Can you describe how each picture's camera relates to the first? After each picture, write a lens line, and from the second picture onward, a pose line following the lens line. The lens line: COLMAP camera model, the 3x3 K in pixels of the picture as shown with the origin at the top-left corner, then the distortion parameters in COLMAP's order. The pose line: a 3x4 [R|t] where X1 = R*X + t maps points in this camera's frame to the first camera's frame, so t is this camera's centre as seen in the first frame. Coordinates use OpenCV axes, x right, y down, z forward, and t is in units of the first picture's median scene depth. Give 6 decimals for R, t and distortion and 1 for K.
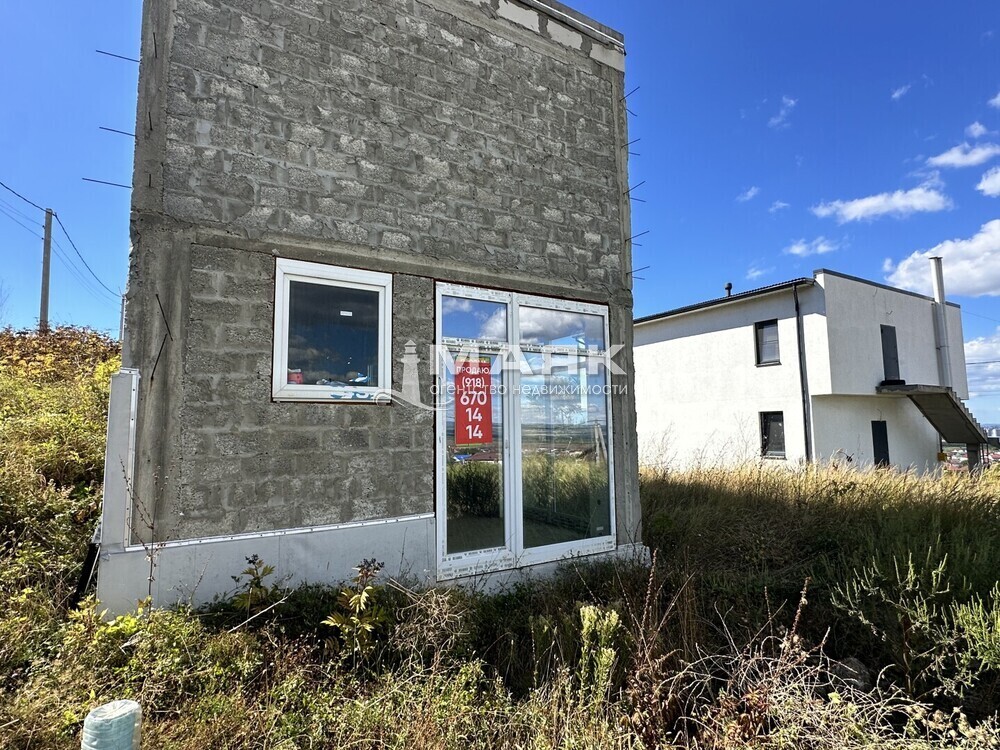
lens RADIAL K [[526.7, 0, 494.9], [0, 526.7, 376.3], [0, 0, 1]] dist [-0.006341, 0.001285]
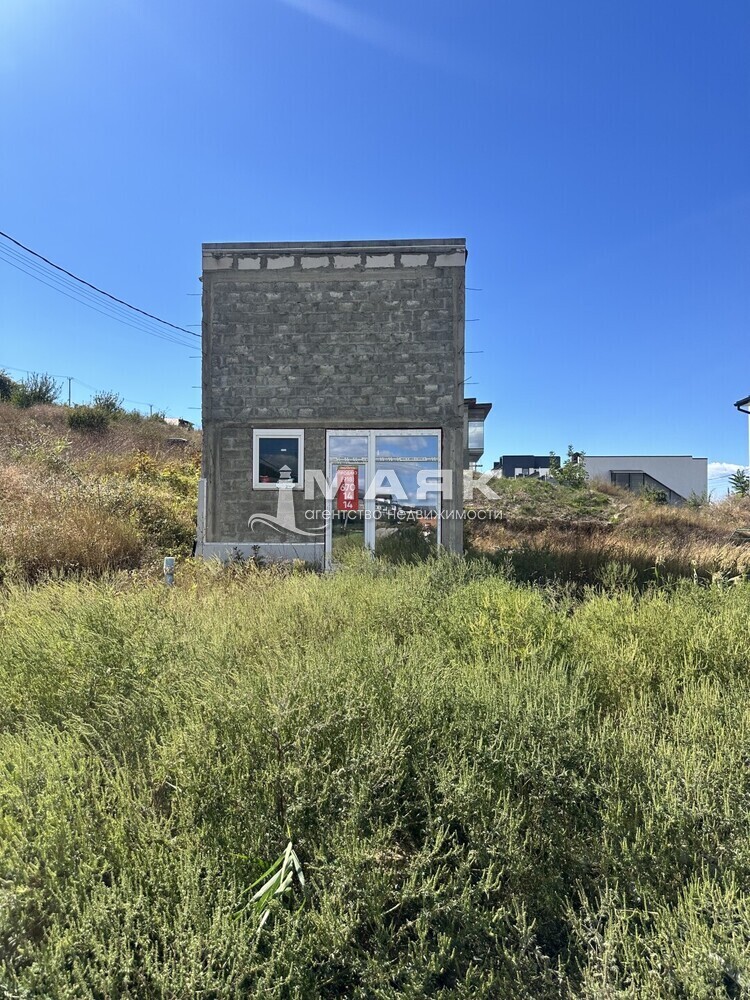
lens RADIAL K [[704.2, 0, 376.2], [0, 704.2, 517.0], [0, 0, 1]] dist [0.081633, -0.095132]
pose [[0.821085, 0.011080, -0.570698, 1.552454], [0.037949, 0.996540, 0.073947, -0.039602], [0.569543, -0.082374, 0.817824, -1.095330]]
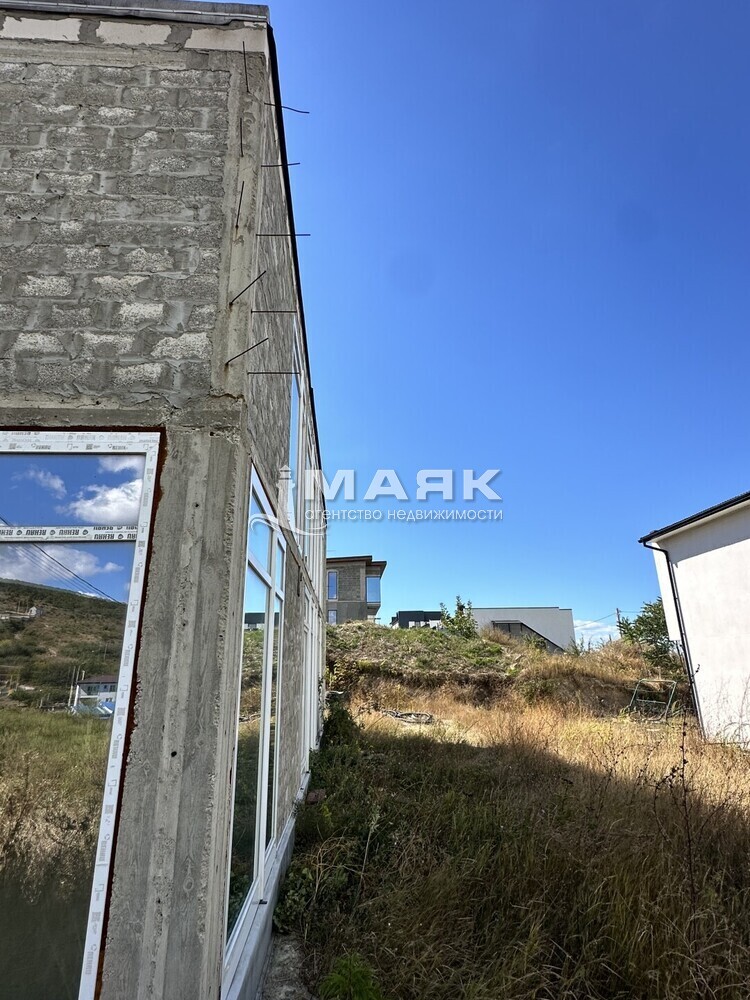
lens RADIAL K [[526.7, 0, 376.2], [0, 526.7, 499.0], [0, 0, 1]] dist [-0.006341, 0.001285]
pose [[0.889355, -0.144813, -0.433678, 0.695186], [0.051058, 0.974040, -0.220544, 0.043831], [0.454357, 0.173999, 0.873661, 0.828657]]
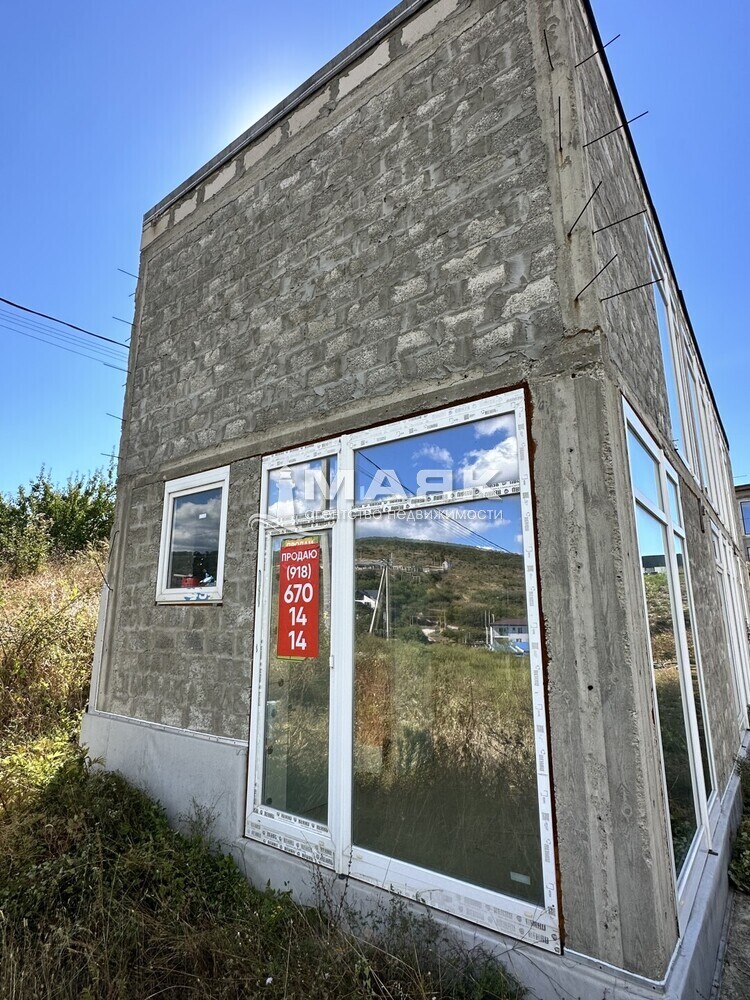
lens RADIAL K [[526.7, 0, 368.1], [0, 526.7, 500.5], [0, 0, 1]] dist [-0.006341, 0.001285]
pose [[0.371862, -0.188964, -0.908852, 0.701298], [0.081677, 0.981925, -0.170739, 0.047855], [0.924688, -0.010741, 0.380575, 0.817877]]
